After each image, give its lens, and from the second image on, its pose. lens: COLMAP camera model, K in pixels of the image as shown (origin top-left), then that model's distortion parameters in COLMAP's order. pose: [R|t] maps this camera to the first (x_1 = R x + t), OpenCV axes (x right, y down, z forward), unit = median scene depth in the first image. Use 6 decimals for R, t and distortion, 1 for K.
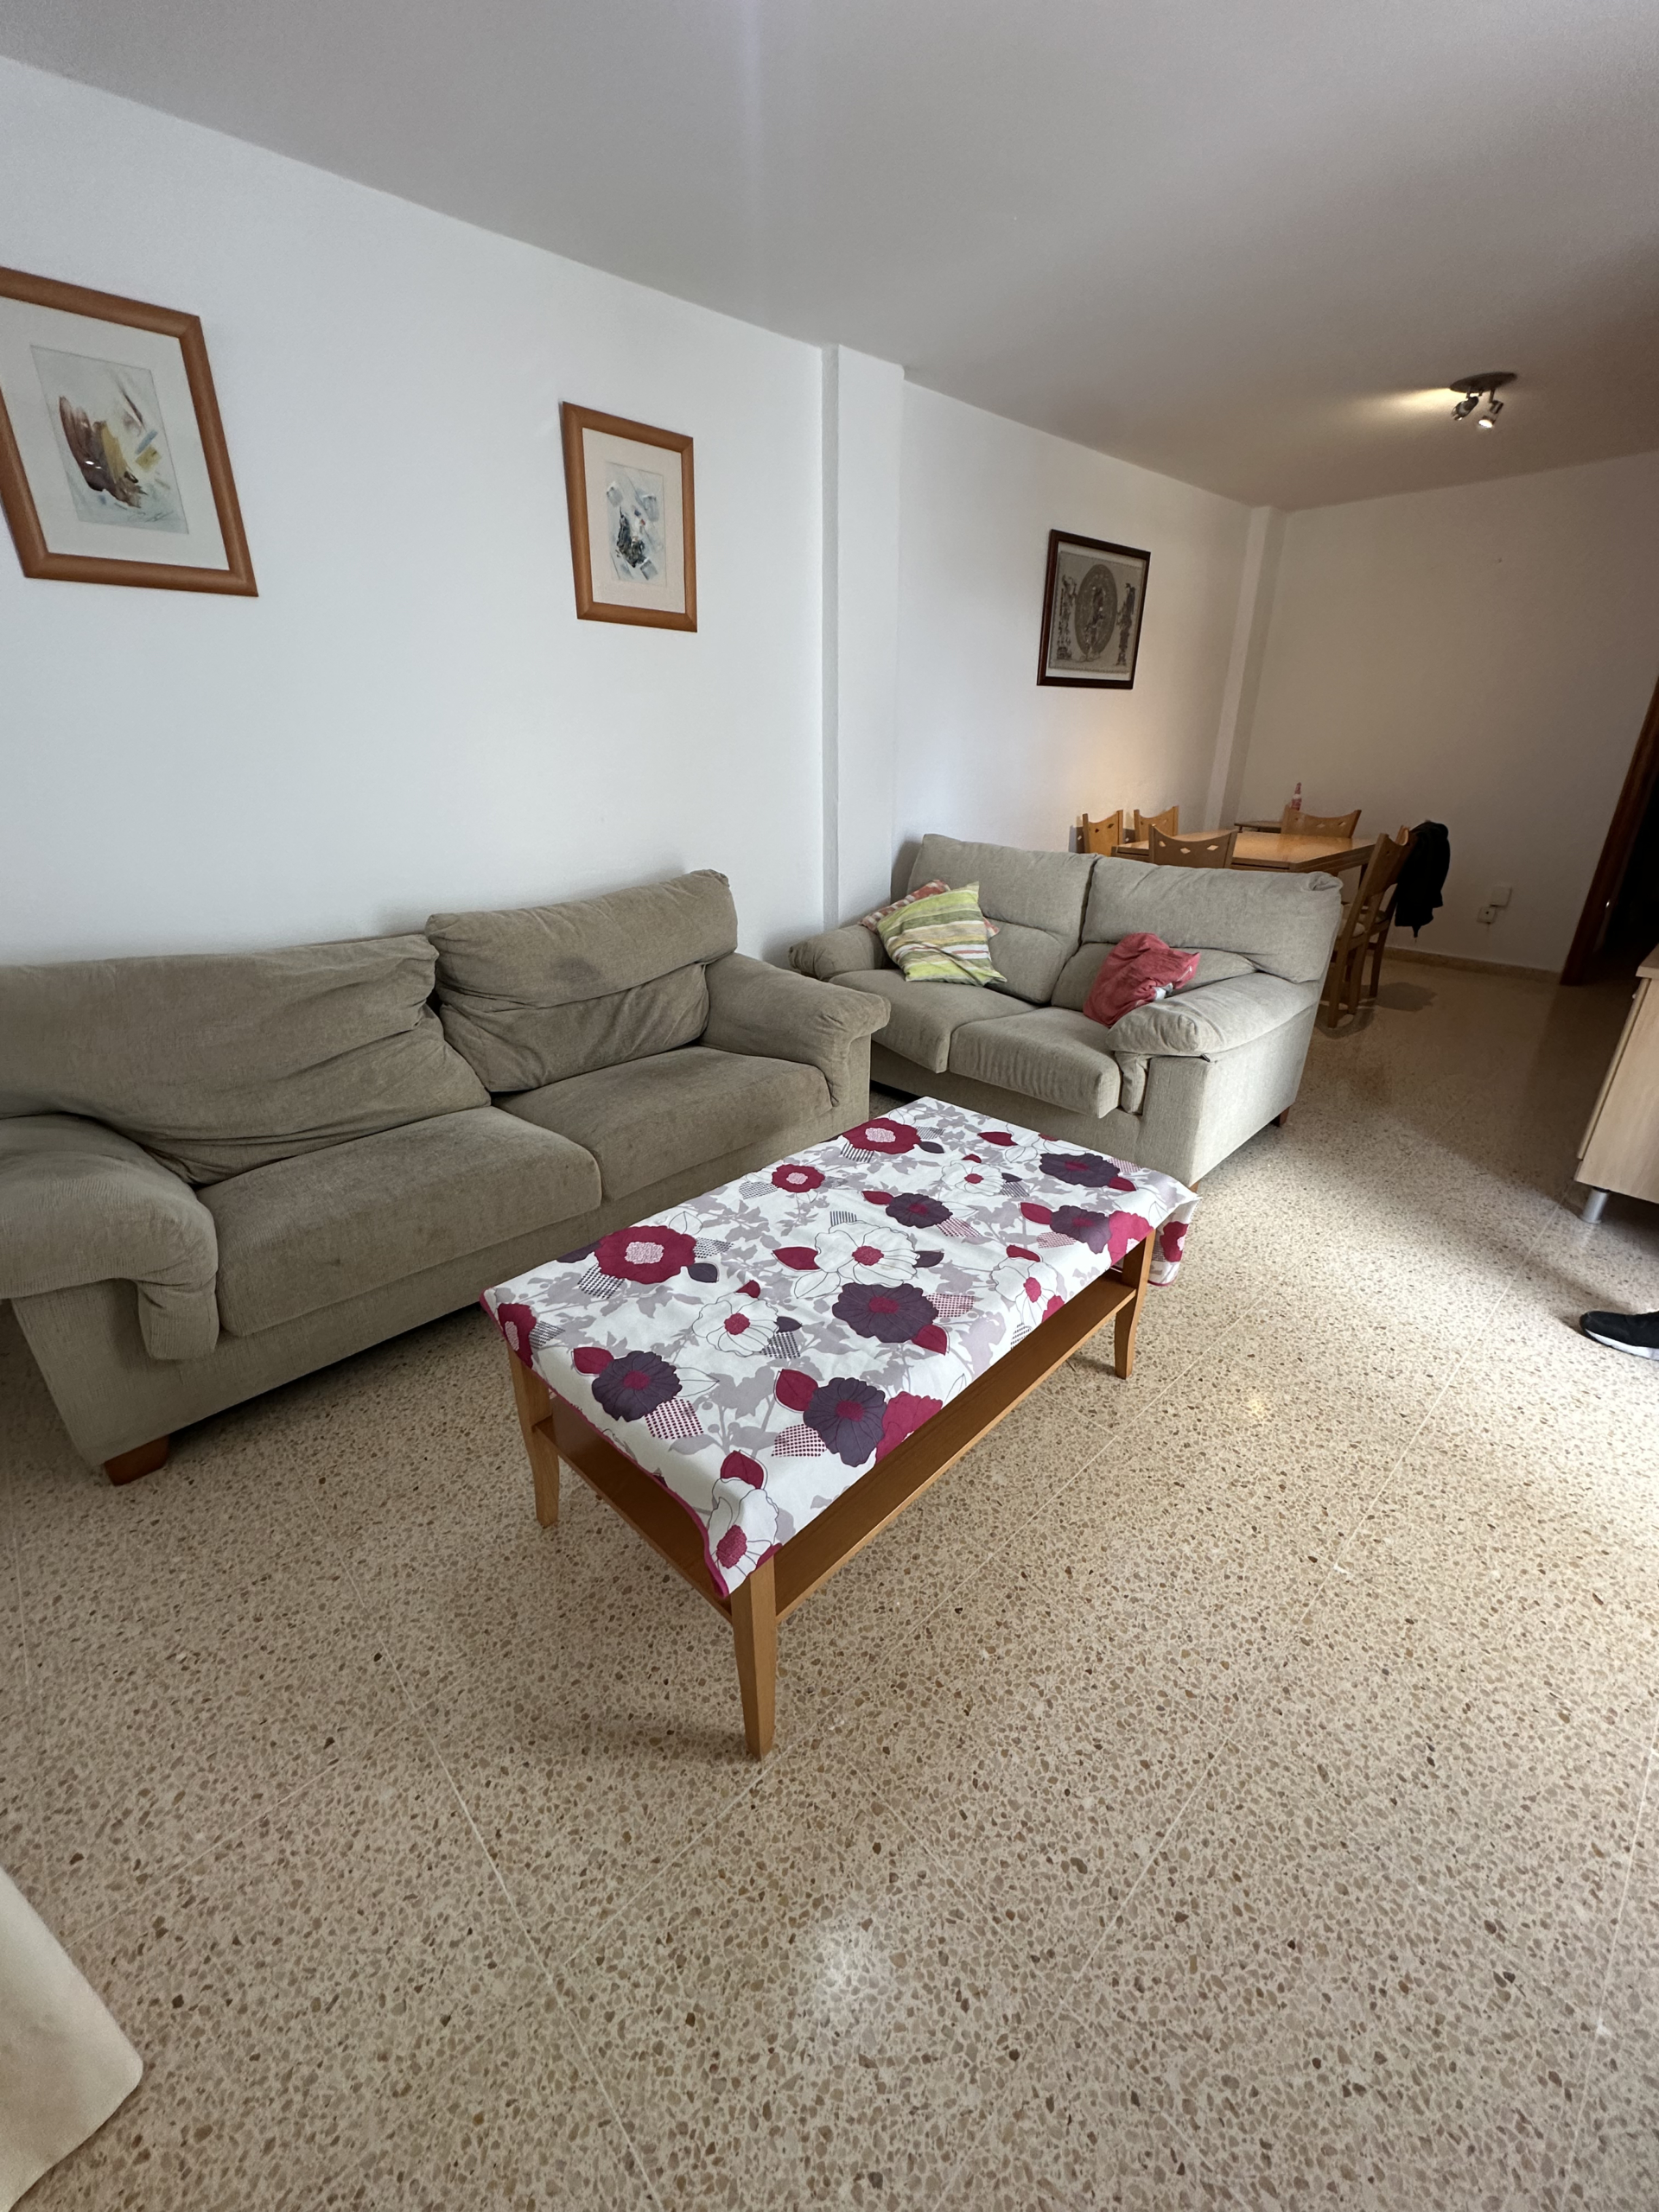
lens RADIAL K [[881.5, 0, 826.3], [0, 881.5, 1100.6], [0, 0, 1]] dist [-0.001921, -0.000330]
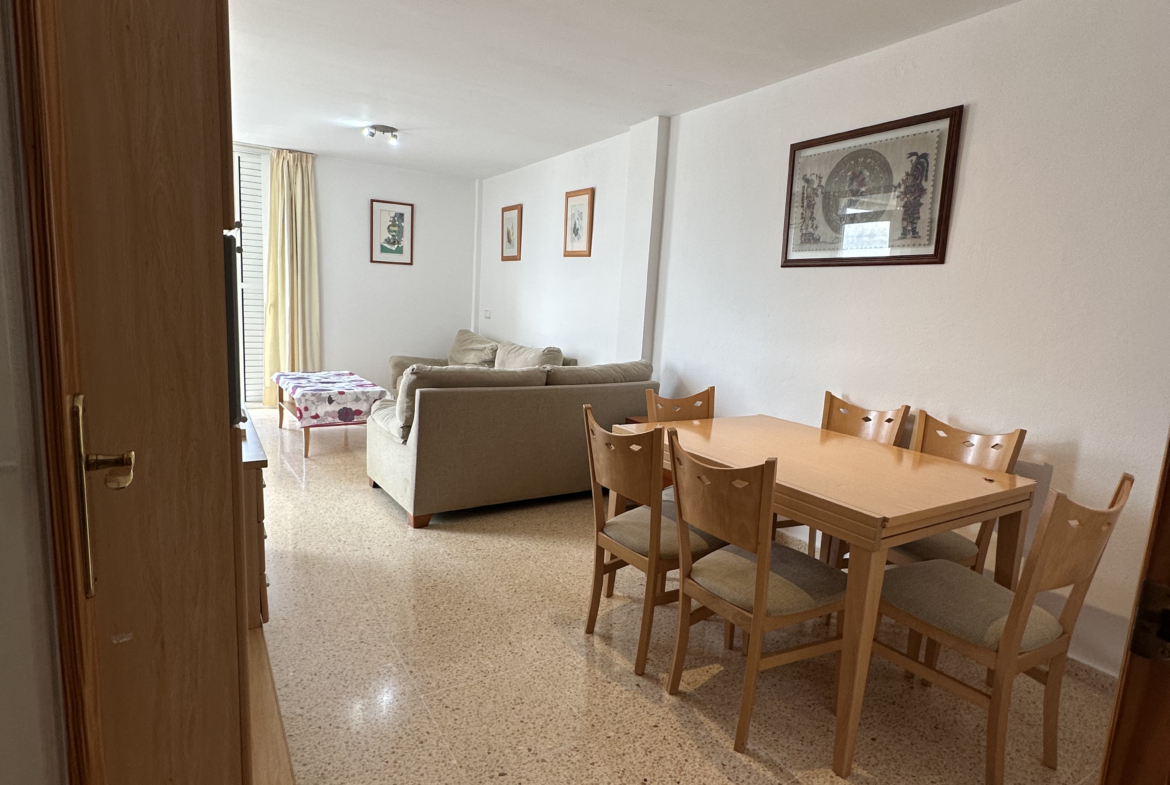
lens RADIAL K [[624.2, 0, 584.2], [0, 624.2, 391.0], [0, 0, 1]] dist [-0.003290, -0.000513]
pose [[-0.194877, 0.136213, -0.971323, 2.510120], [-0.428900, 0.878775, 0.209285, -0.905845], [0.882082, 0.457385, -0.112831, 2.174239]]
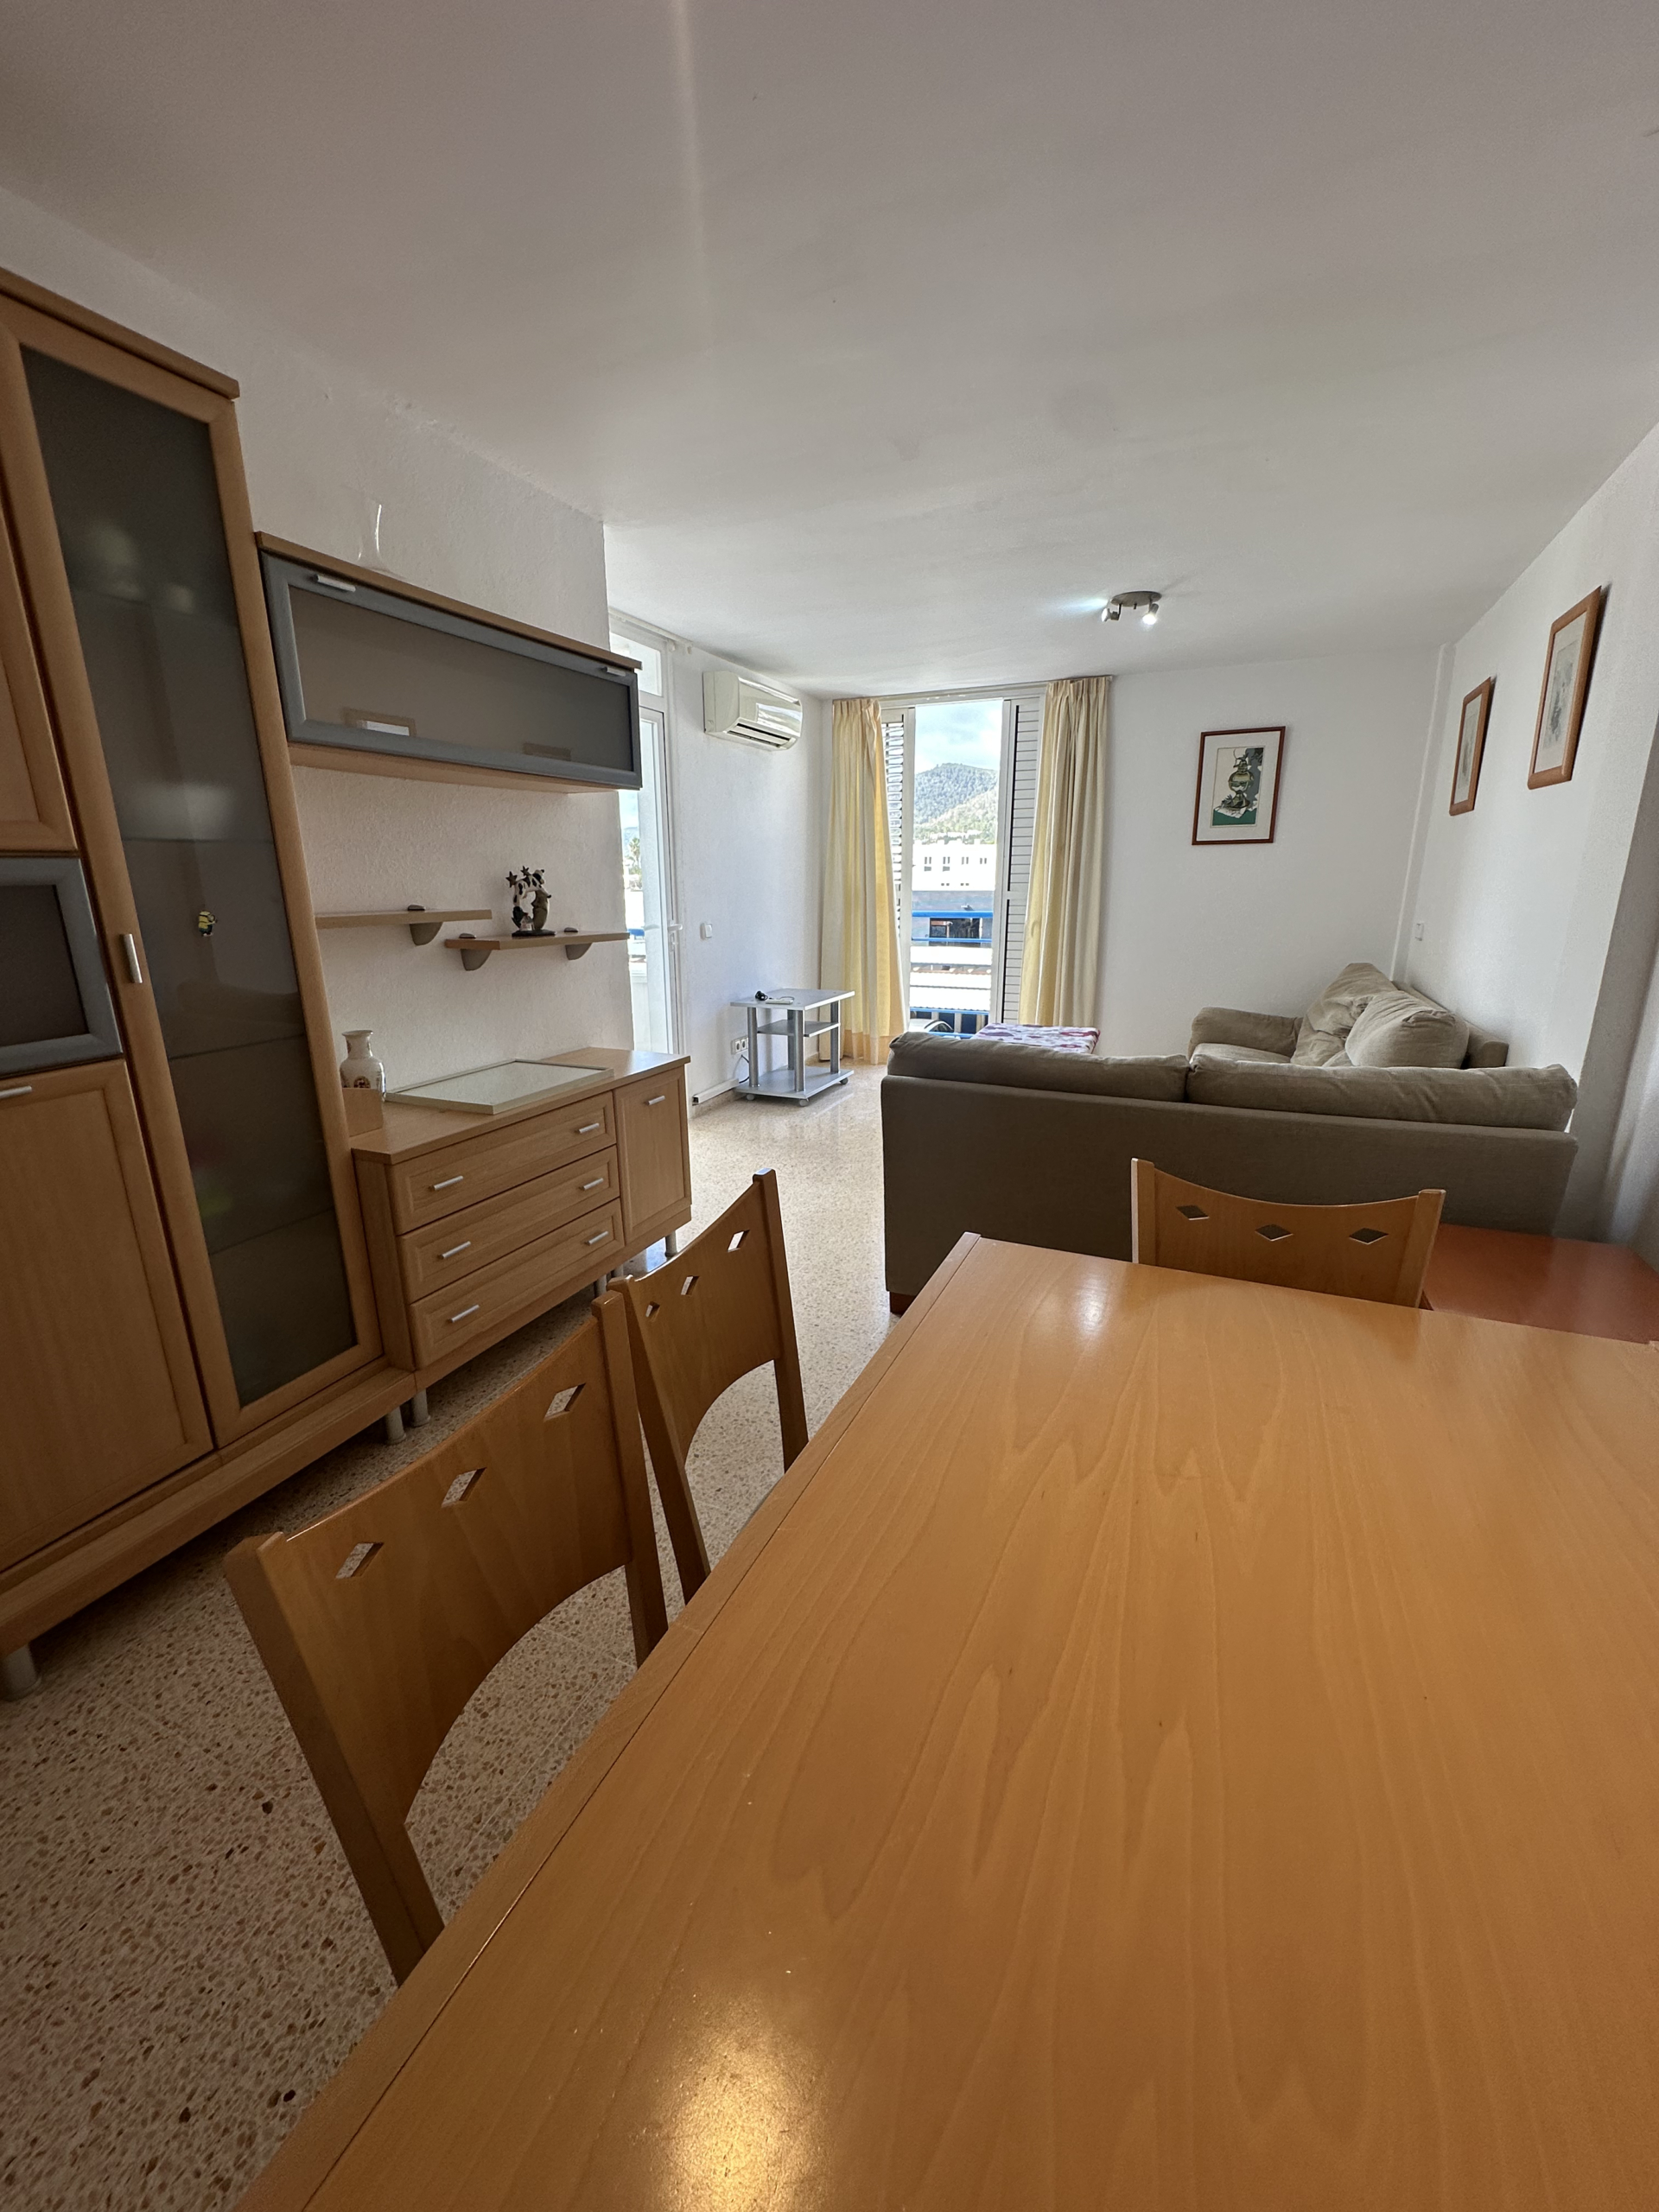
lens RADIAL K [[881.5, 0, 830.0], [0, 881.5, 1103.1], [0, 0, 1]] dist [-0.001921, -0.000330]
pose [[-0.920726, 0.100169, -0.377133, 1.516520], [-0.146531, 0.807000, 0.572083, -1.088261], [0.361652, 0.581994, -0.728348, 2.560550]]
